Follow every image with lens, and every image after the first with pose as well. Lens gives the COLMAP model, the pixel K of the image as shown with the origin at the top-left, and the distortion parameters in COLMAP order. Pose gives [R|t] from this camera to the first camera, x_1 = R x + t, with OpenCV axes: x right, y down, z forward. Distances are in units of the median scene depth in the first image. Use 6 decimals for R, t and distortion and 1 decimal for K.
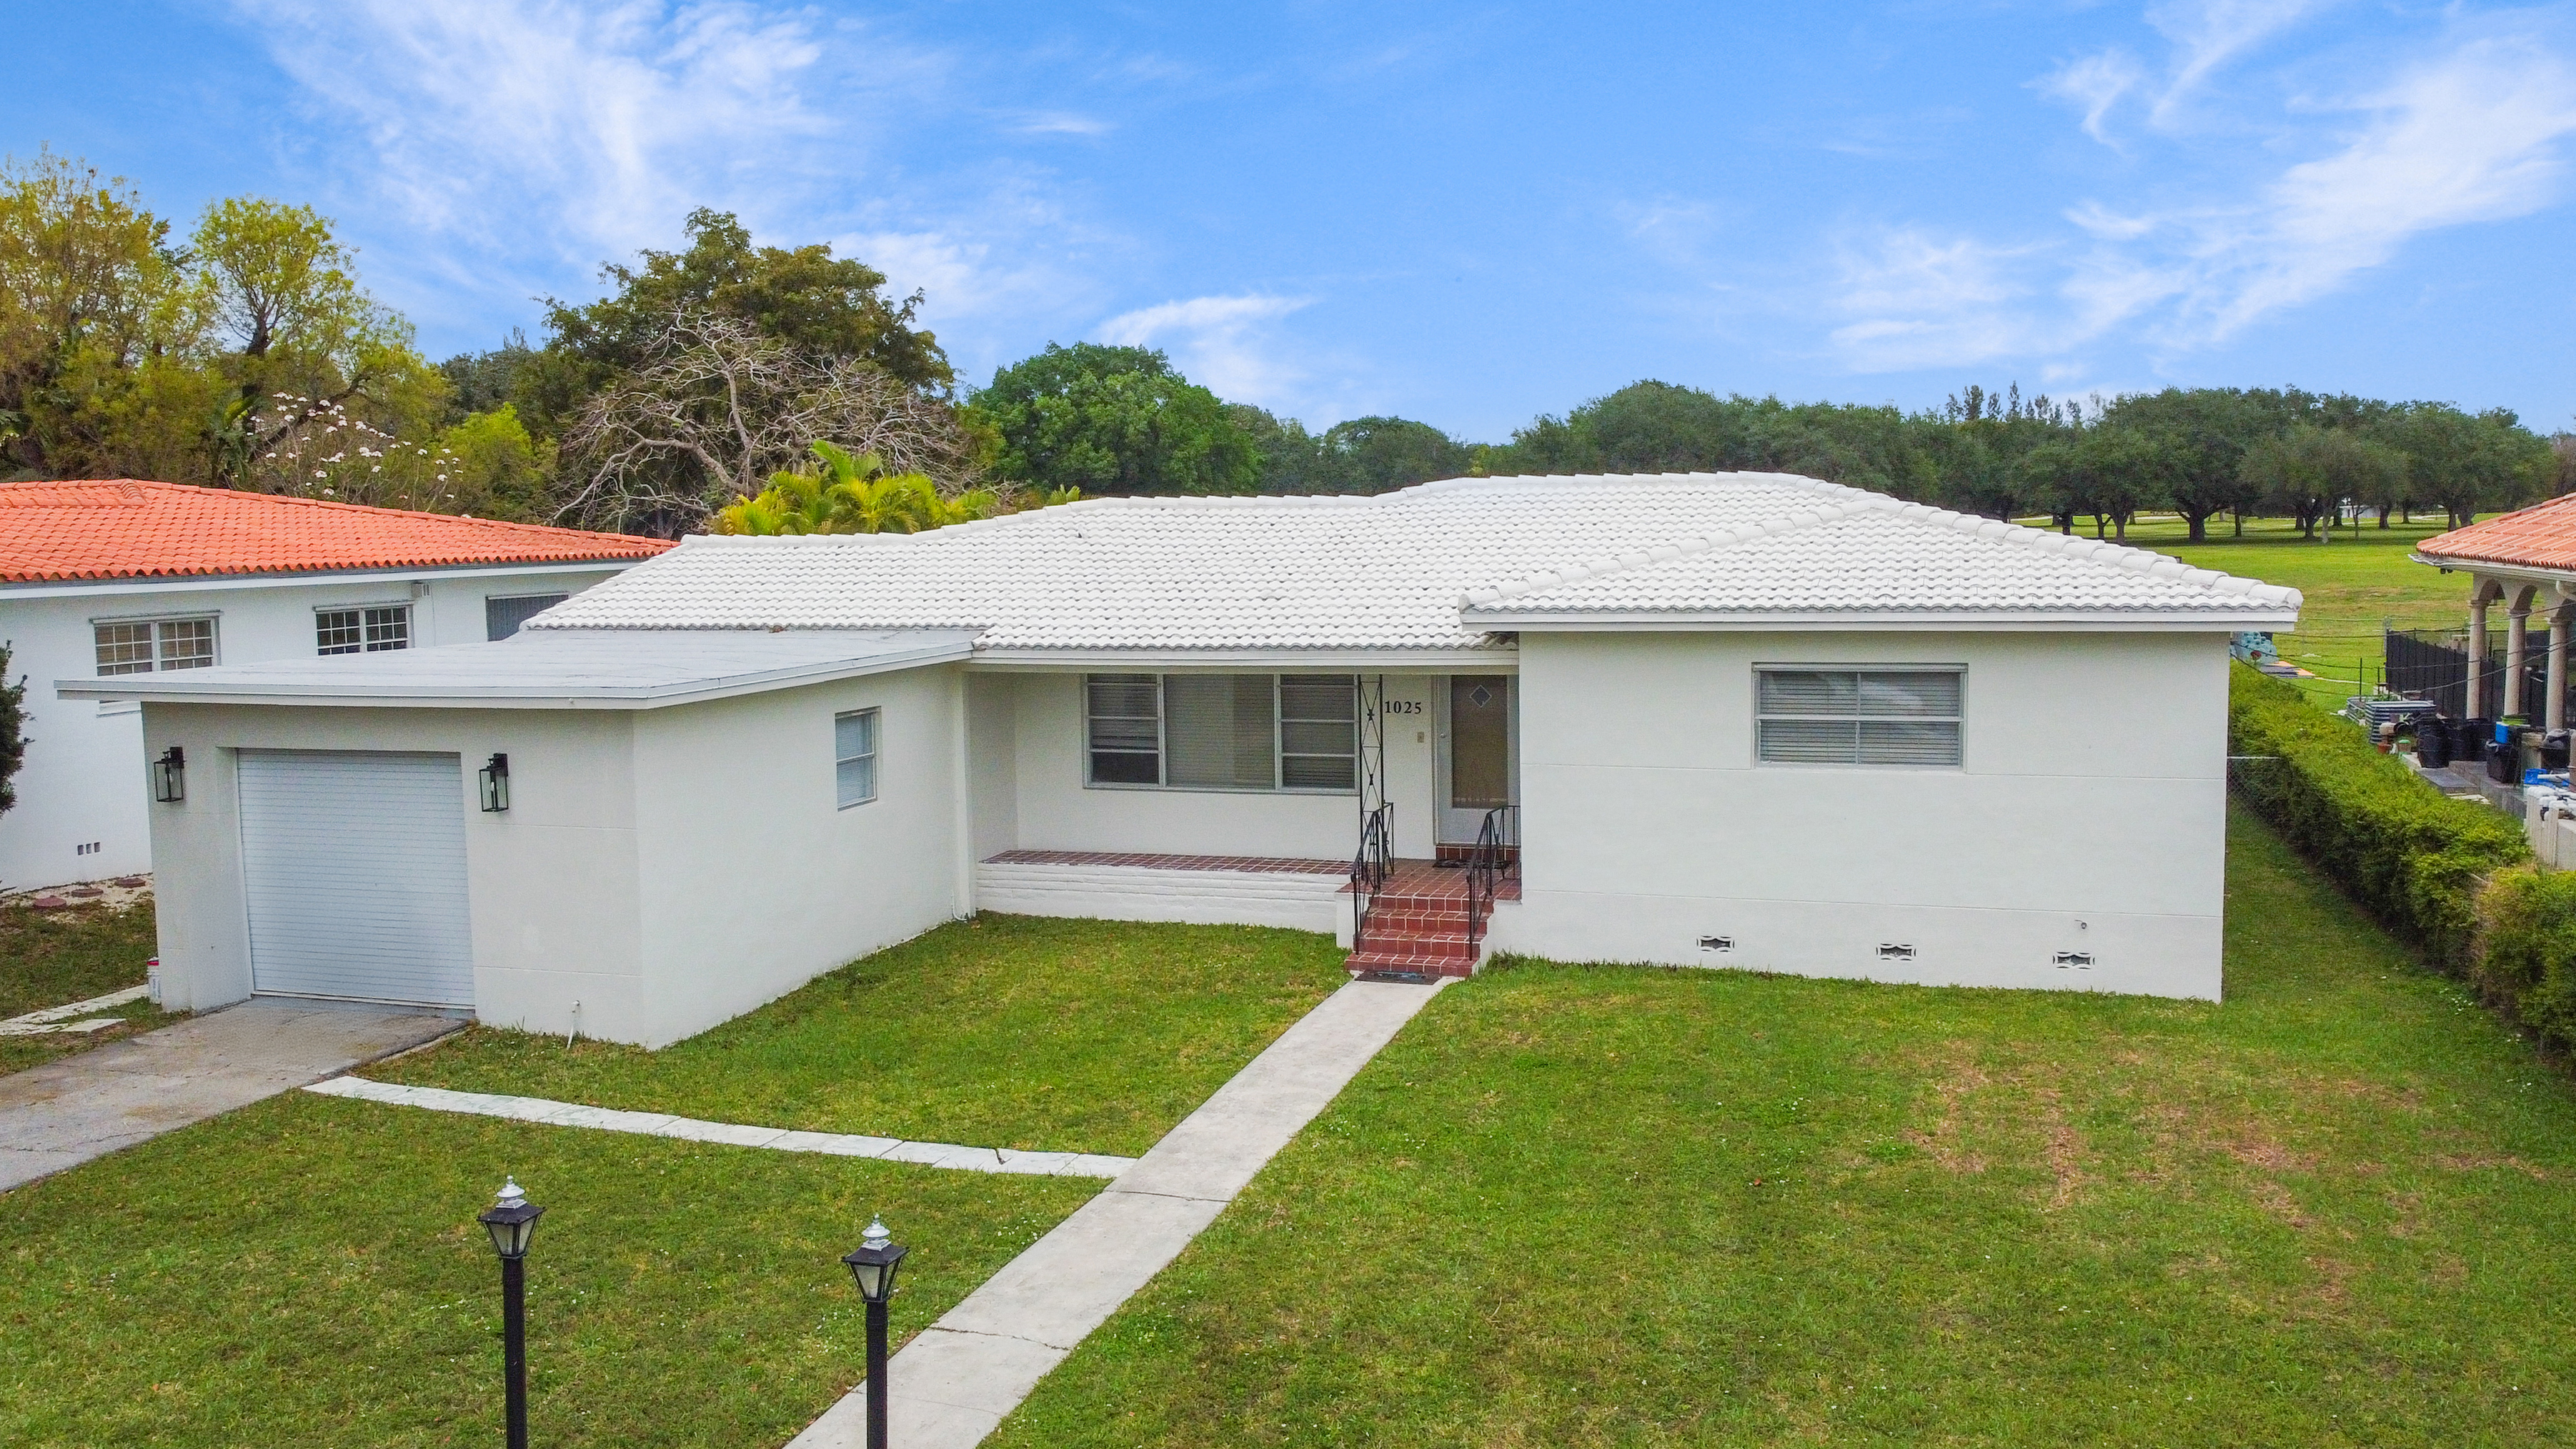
lens RADIAL K [[2150.3, 0, 1288.0], [0, 2150.3, 724.5], [0, 0, 1]] dist [0.002637, -0.009193]
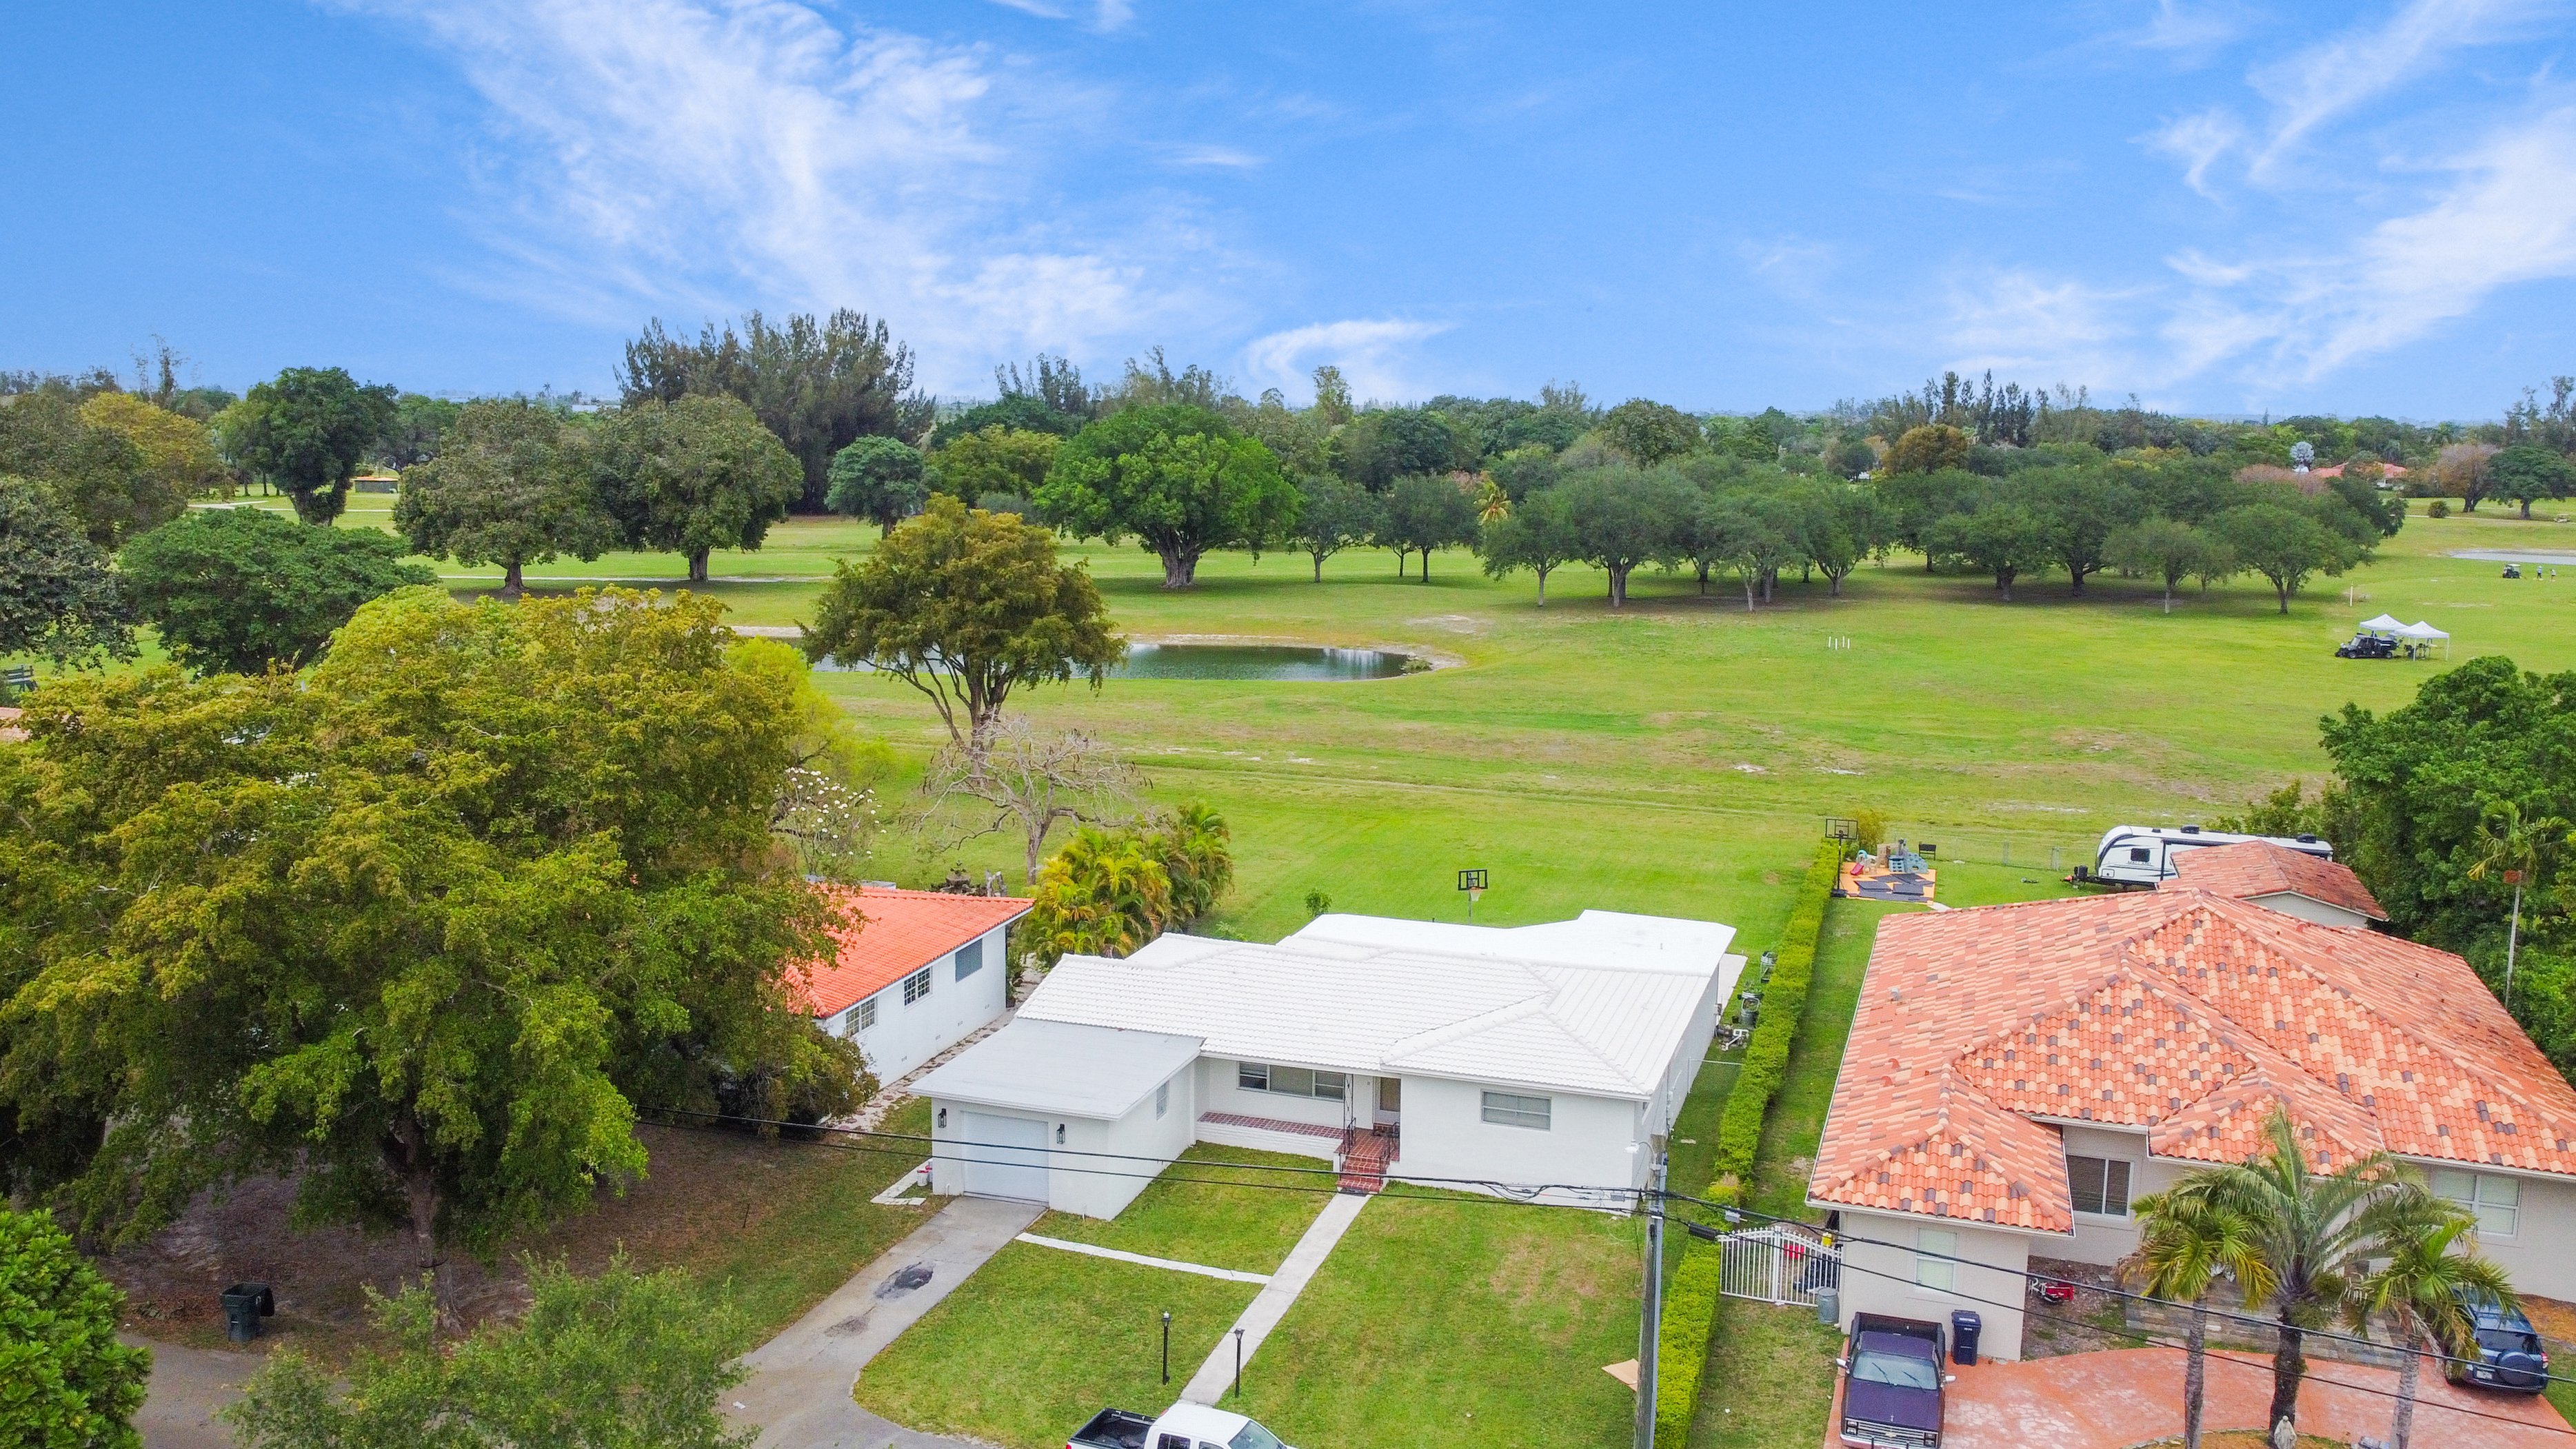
lens RADIAL K [[2063.3, 0, 1284.5], [0, 2063.3, 687.0], [0, 0, 1]] dist [0.016392, -0.051098]
pose [[0.999335, 0.033652, -0.014060, -0.024764], [-0.033098, 0.998733, 0.037911, -0.656887], [0.015318, -0.037420, 0.999182, -1.728052]]
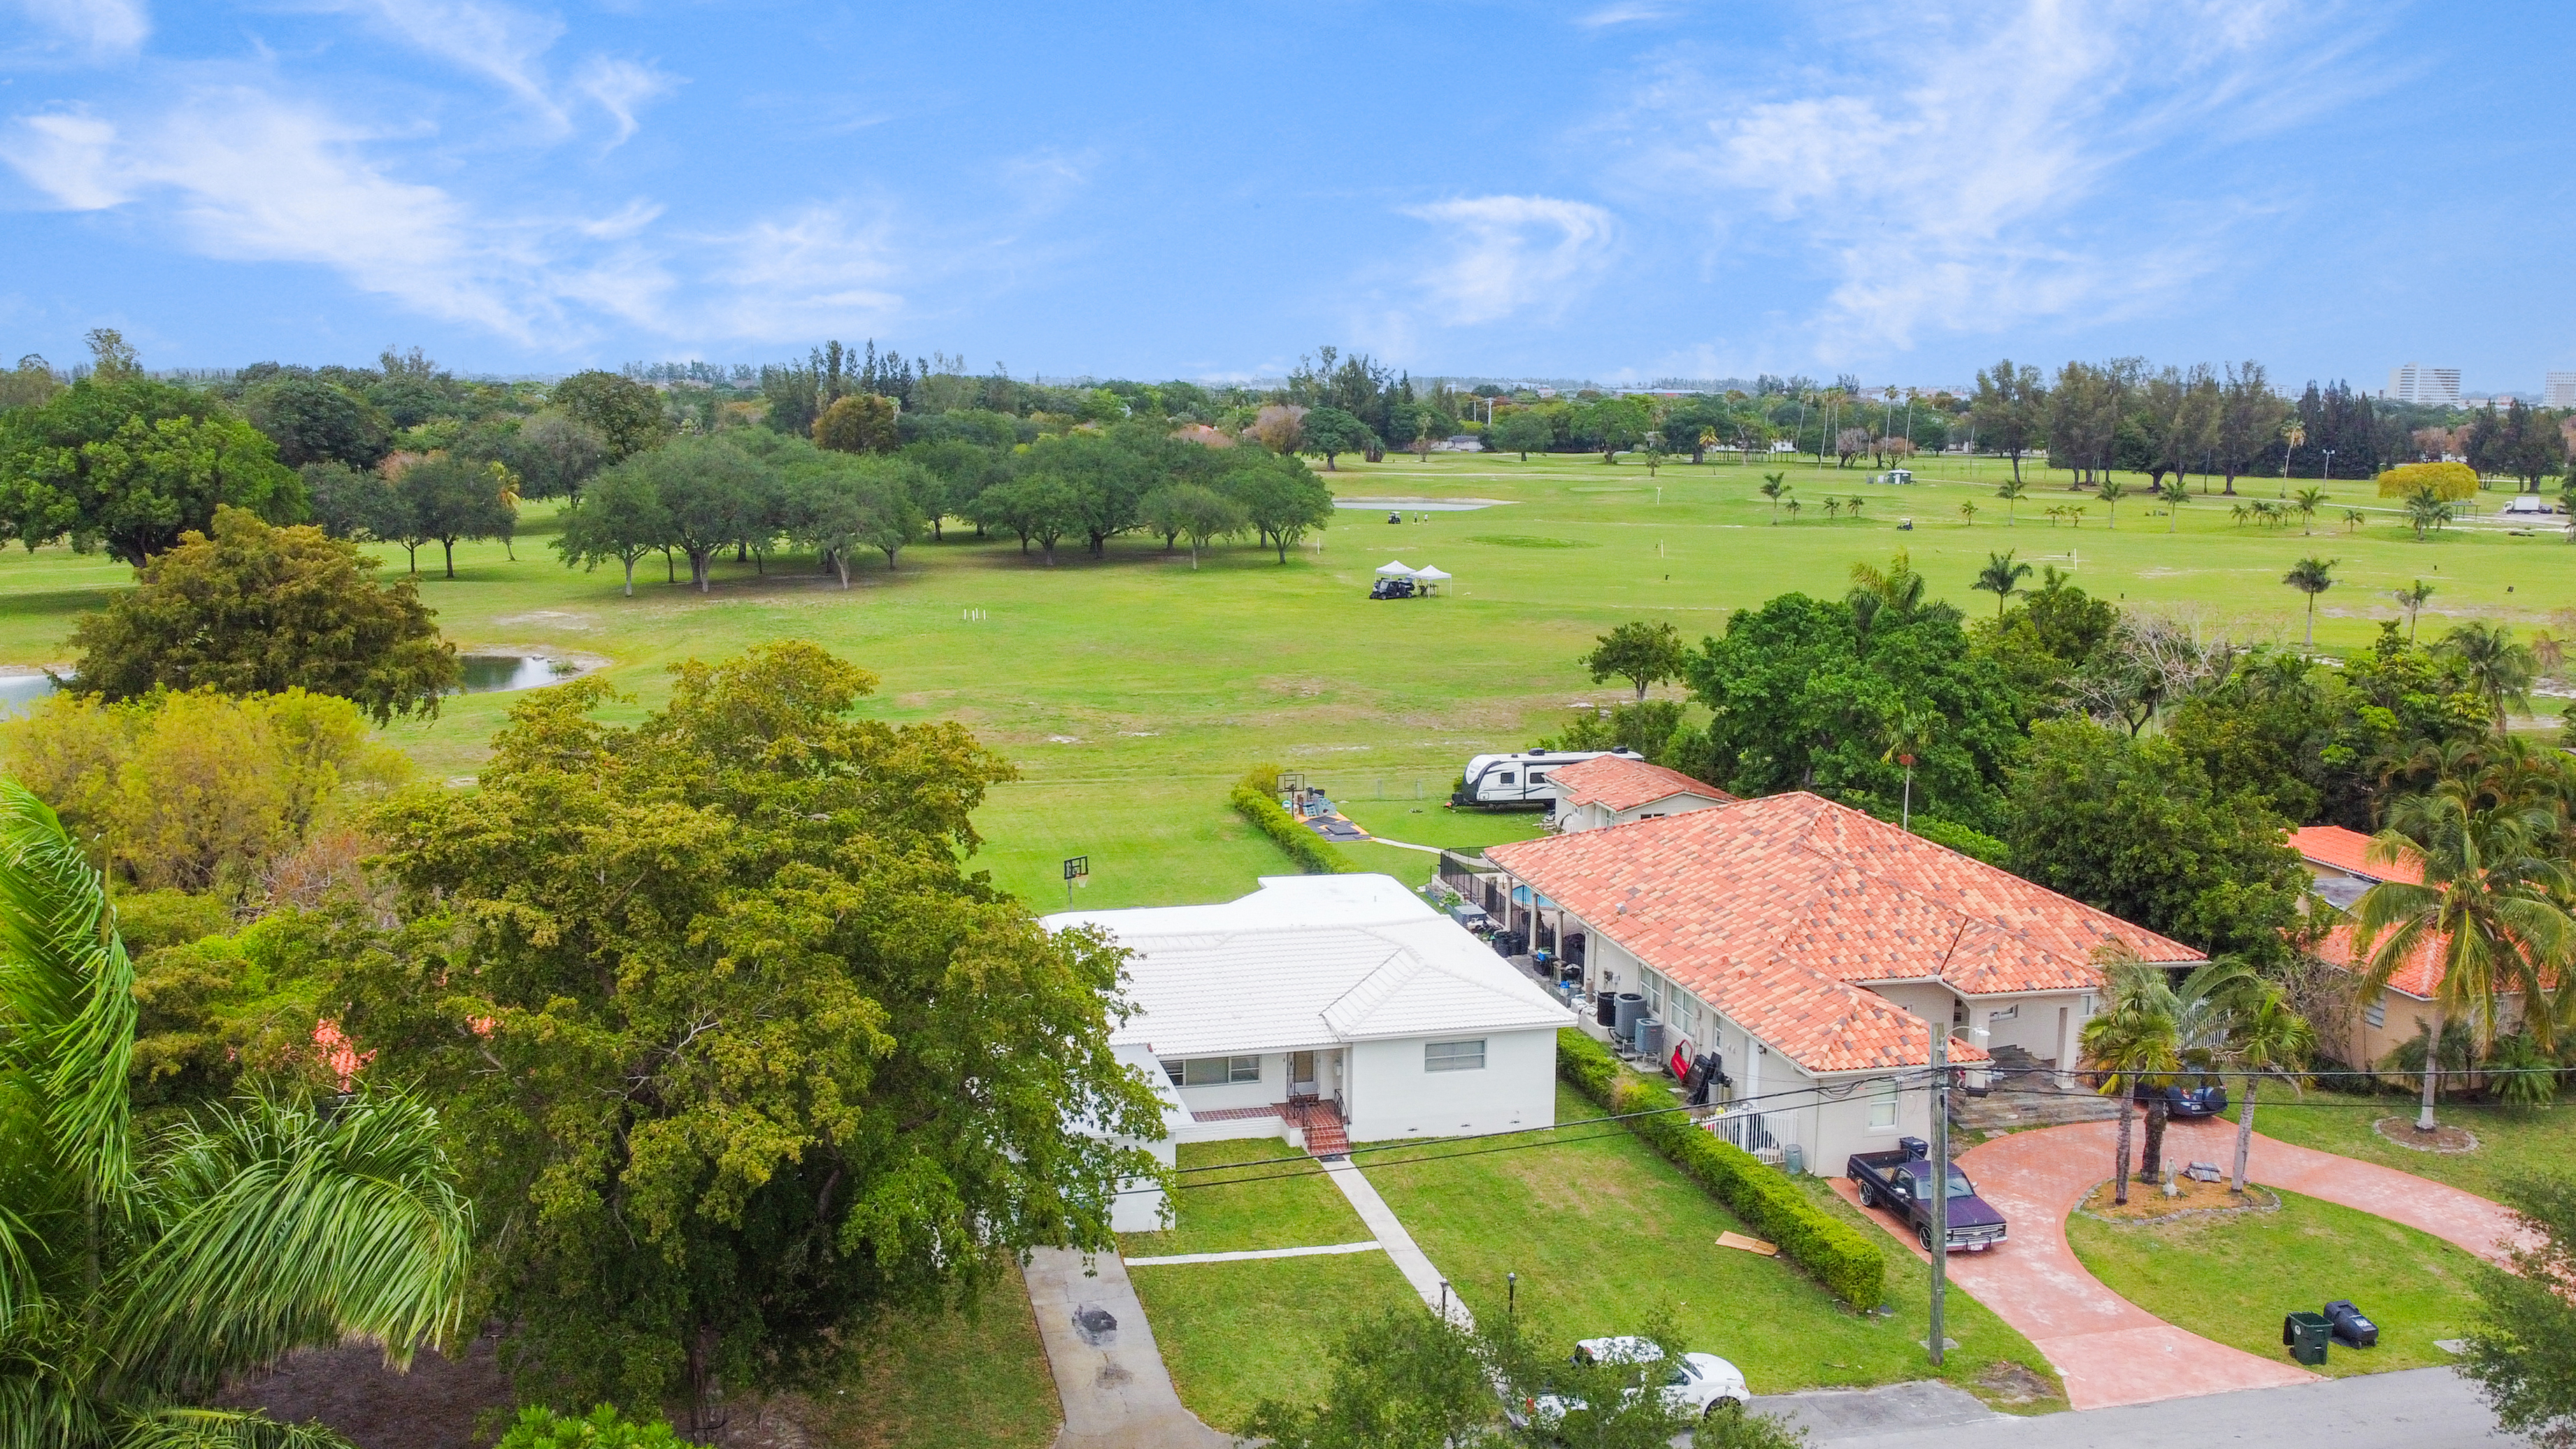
lens RADIAL K [[2098.0, 0, 1273.3], [0, 2098.0, 719.4], [0, 0, 1]] dist [0.004291, -0.006462]
pose [[0.854622, -0.056073, 0.516214, -1.522850], [0.025745, 0.997505, 0.065730, -0.702485], [-0.518612, -0.042884, 0.853934, -1.474459]]
